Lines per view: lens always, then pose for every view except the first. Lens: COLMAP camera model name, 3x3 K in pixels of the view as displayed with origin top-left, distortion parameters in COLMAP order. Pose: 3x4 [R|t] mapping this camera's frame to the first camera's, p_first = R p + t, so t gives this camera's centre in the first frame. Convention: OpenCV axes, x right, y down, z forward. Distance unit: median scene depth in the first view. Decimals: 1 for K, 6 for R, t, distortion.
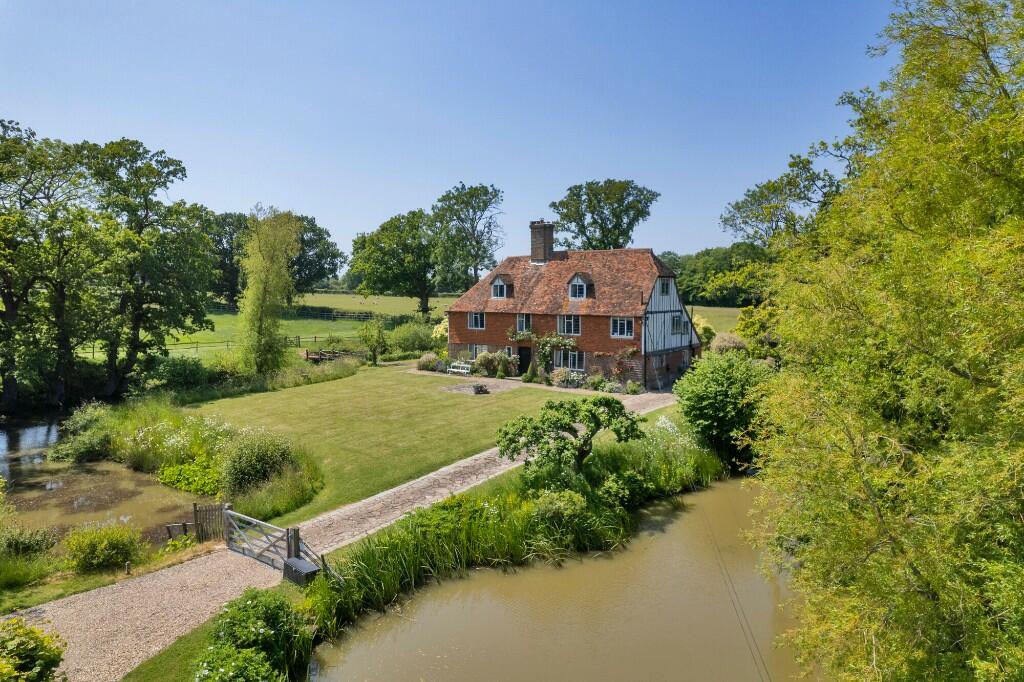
lens RADIAL K [[669.9, 0, 512.0], [0, 669.9, 341.0], [0, 0, 1]] dist [-0.071579, 0.082503]
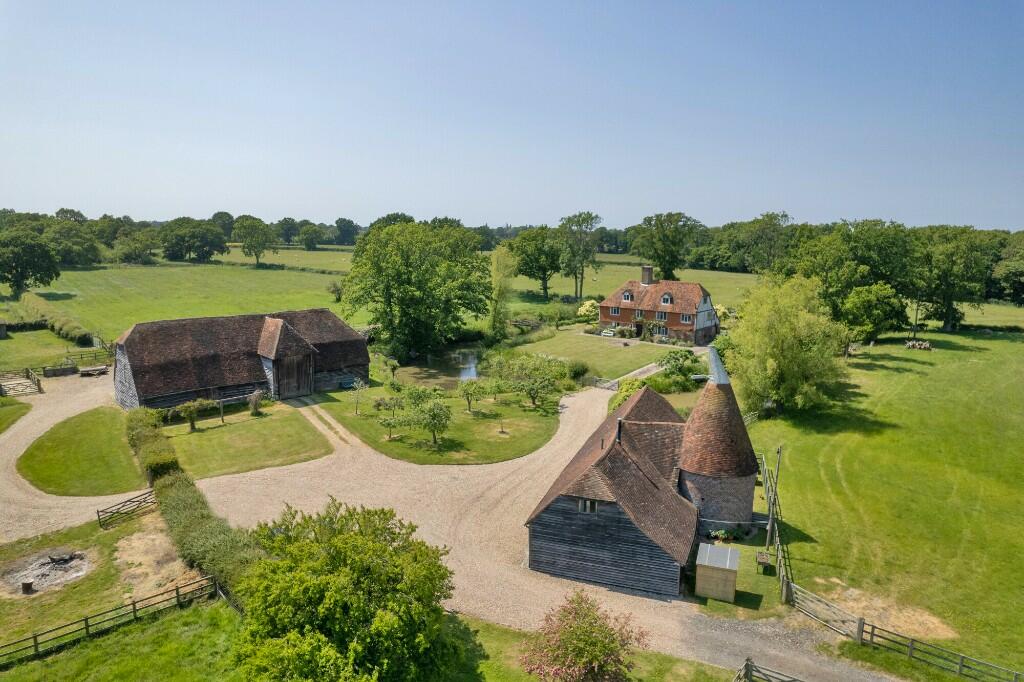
lens RADIAL K [[669.9, 0, 512.0], [0, 669.9, 341.0], [0, 0, 1]] dist [-0.071579, 0.082503]
pose [[0.999332, 0.015109, -0.033273, -0.339657], [-0.012235, 0.996309, 0.084962, -0.123639], [0.034433, -0.084498, 0.995829, -1.253038]]
